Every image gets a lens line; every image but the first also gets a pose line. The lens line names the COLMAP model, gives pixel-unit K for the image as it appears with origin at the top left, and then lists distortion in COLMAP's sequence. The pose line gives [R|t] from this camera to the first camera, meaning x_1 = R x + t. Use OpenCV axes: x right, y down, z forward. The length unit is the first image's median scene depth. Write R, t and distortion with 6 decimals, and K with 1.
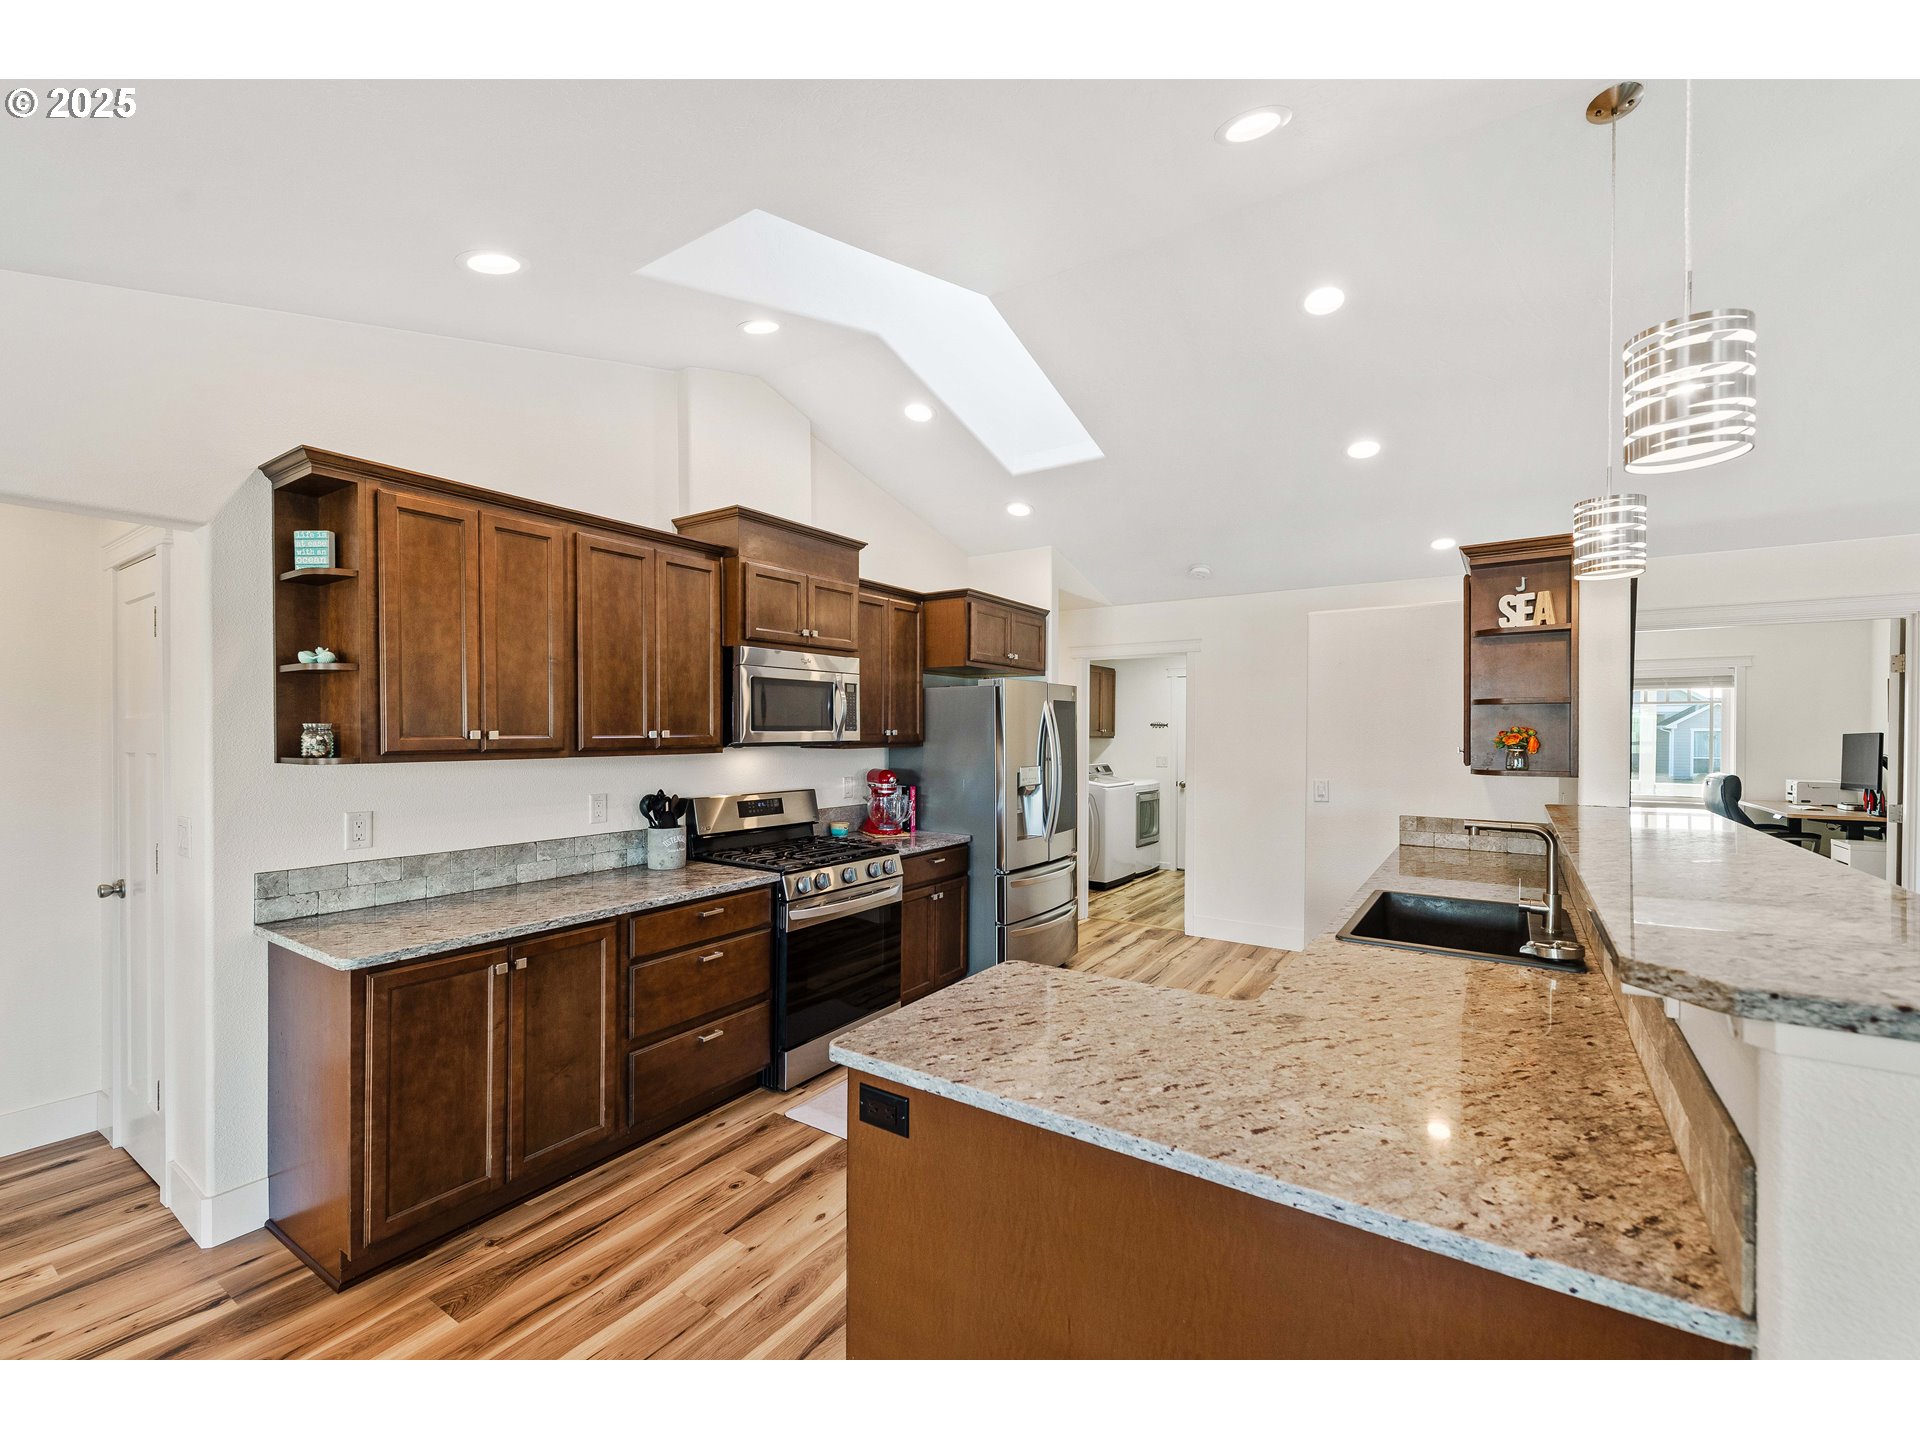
lens RADIAL K [[806.3, 0, 956.1], [0, 806.3, 736.6], [0, 0, 1]] dist [0.006491, -0.000723]
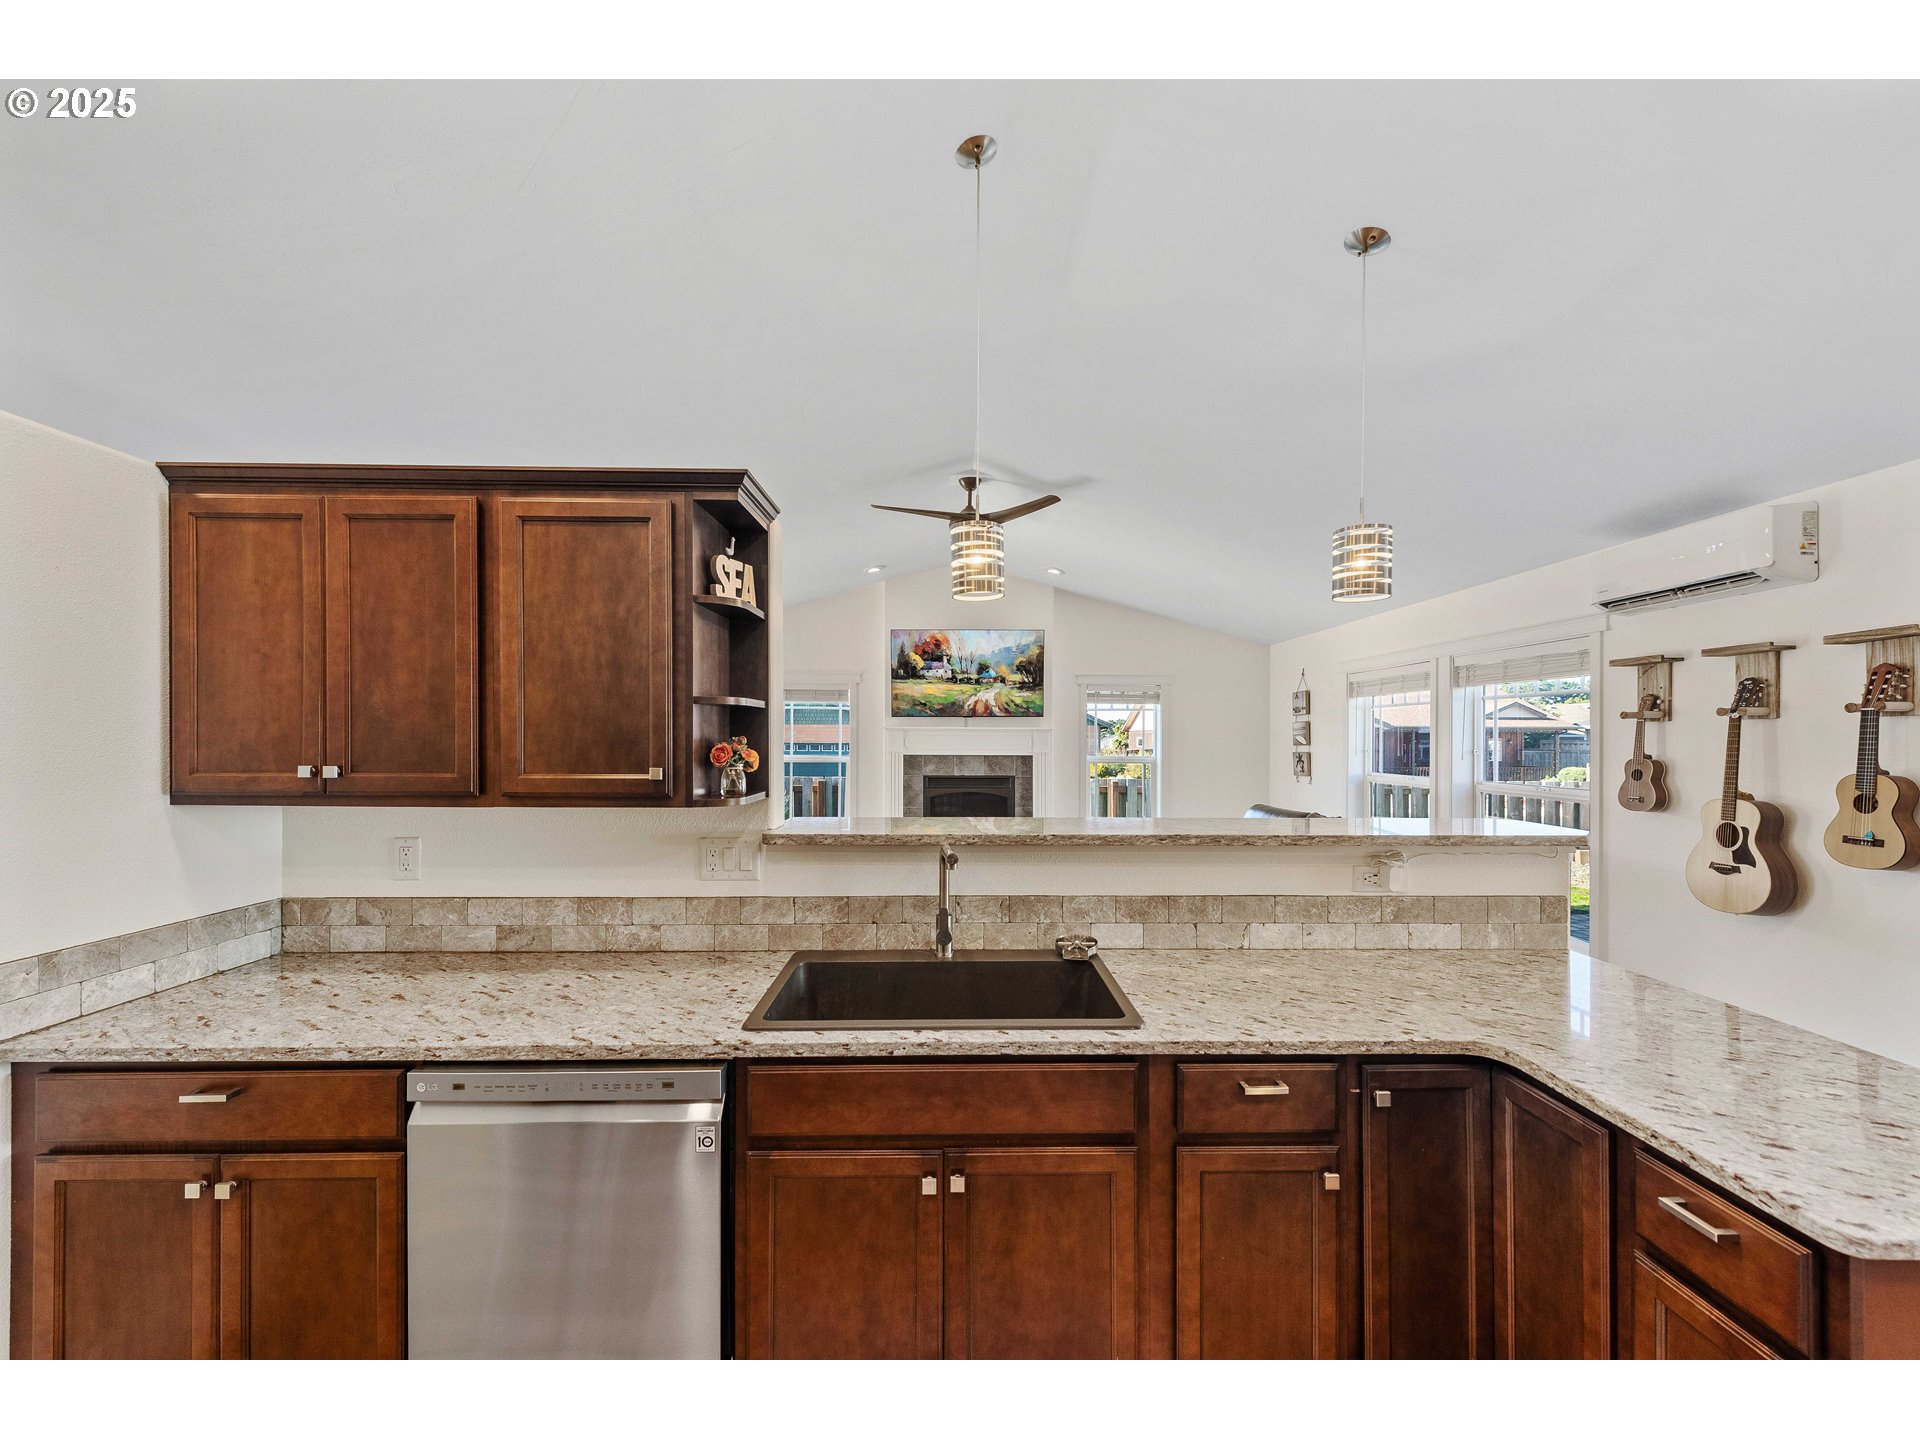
lens RADIAL K [[761.9, 0, 954.8], [0, 761.9, 728.7], [0, 0, 1]] dist [0.006440, -0.000971]
pose [[-0.577047, 0.006761, 0.816683, 0.001364], [-0.000019, 0.999966, -0.008291, -0.015134], [-0.816711, -0.004800, -0.577027, 1.418464]]
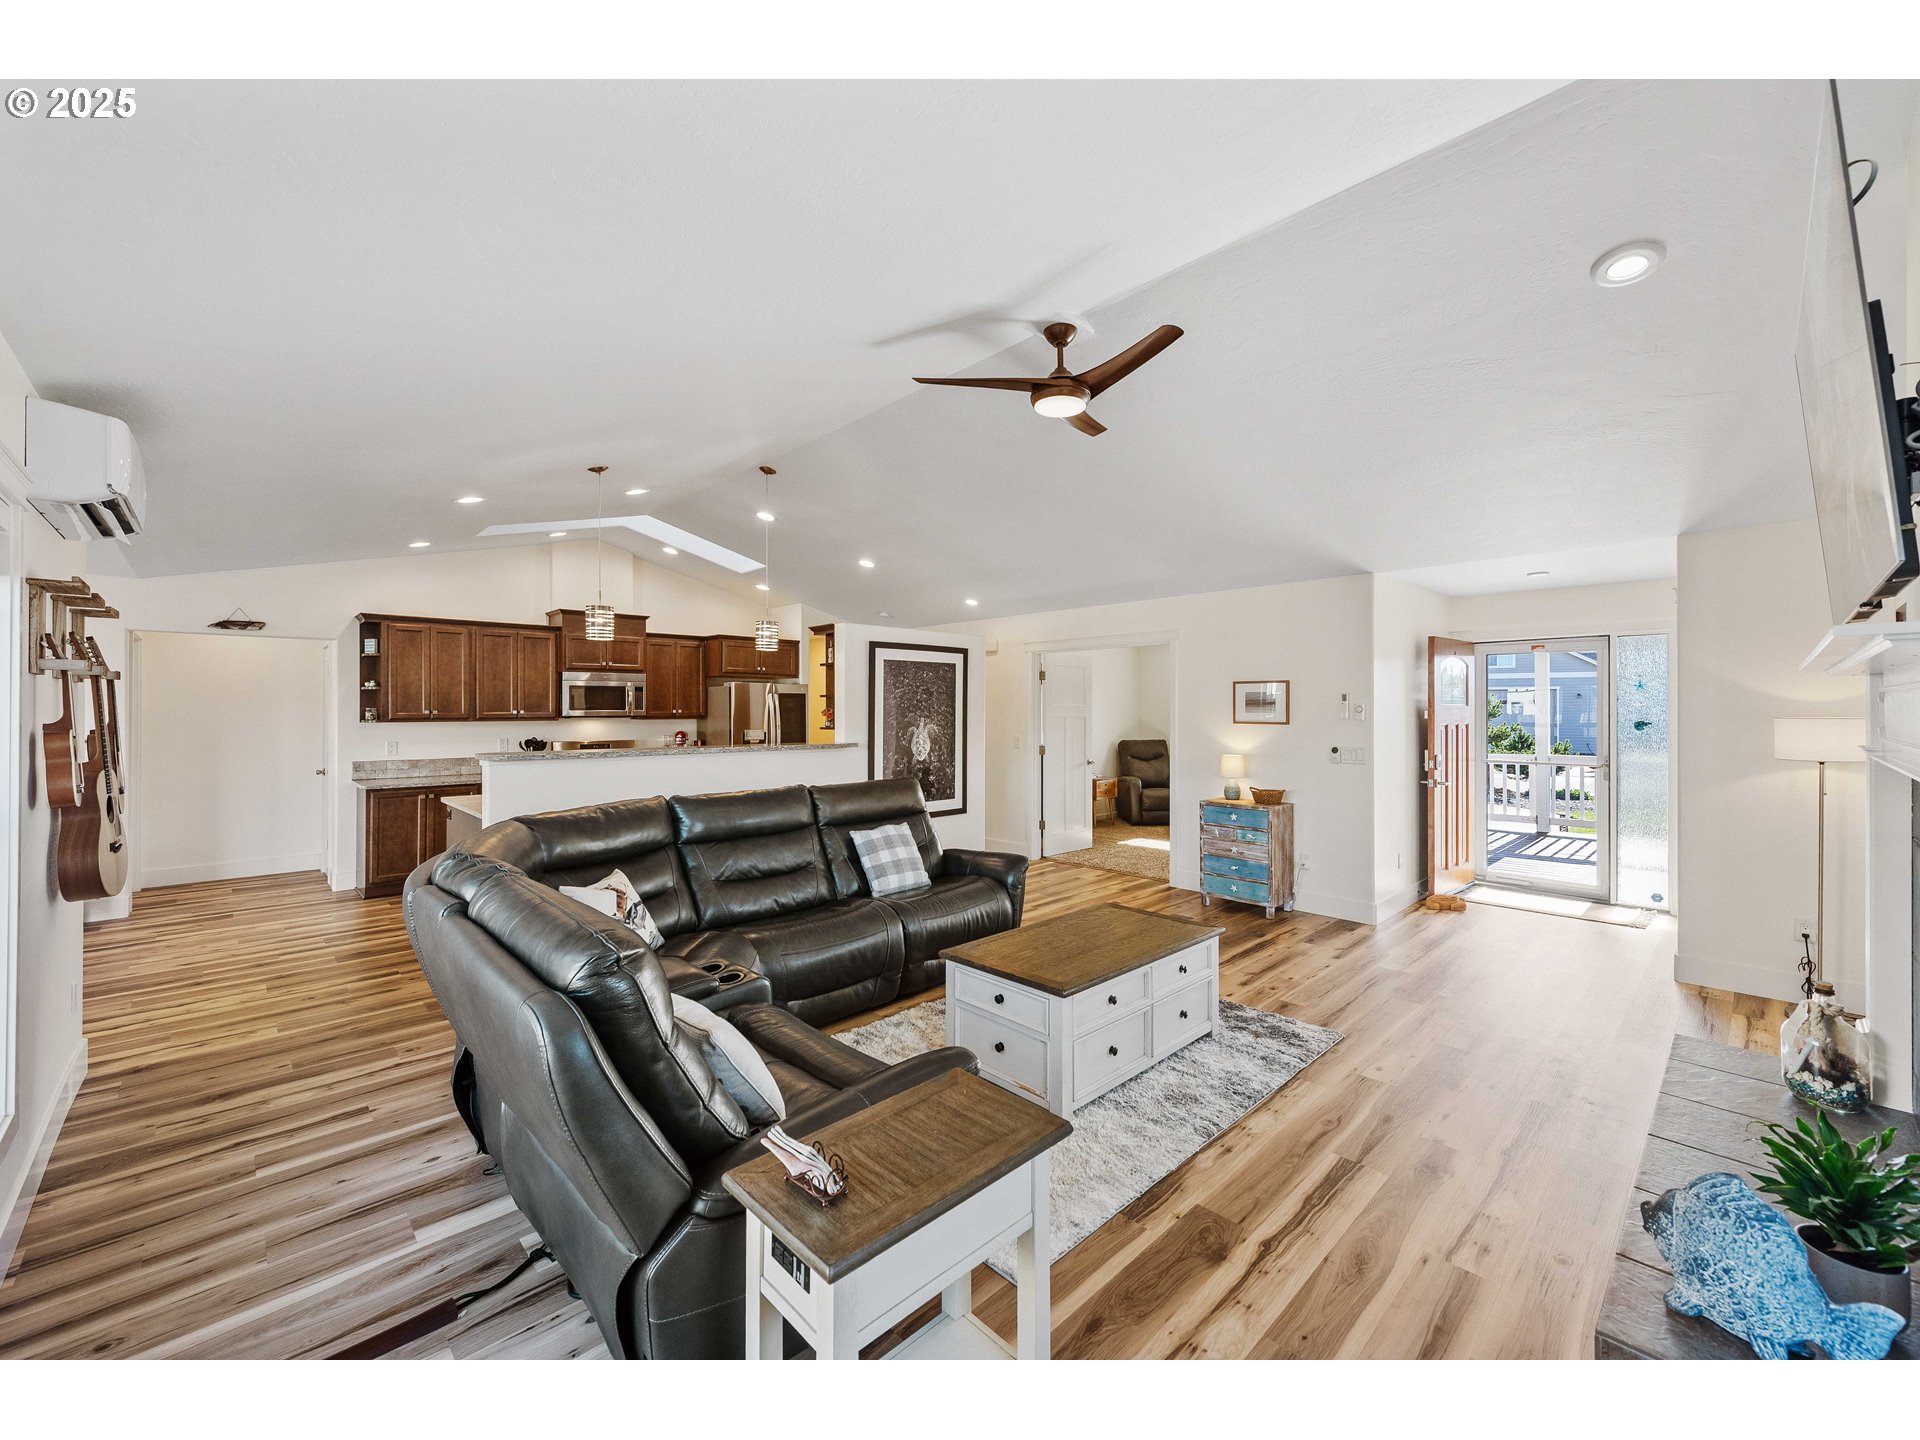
lens RADIAL K [[761.9, 0, 962.0], [0, 761.9, 705.6], [0, 0, 1]] dist [0.006440, -0.000971]
pose [[0.977156, -0.003286, -0.212497, 1.738582], [0.000943, 0.999938, -0.011129, 0.005833], [0.212520, 0.010675, 0.977098, -1.126992]]
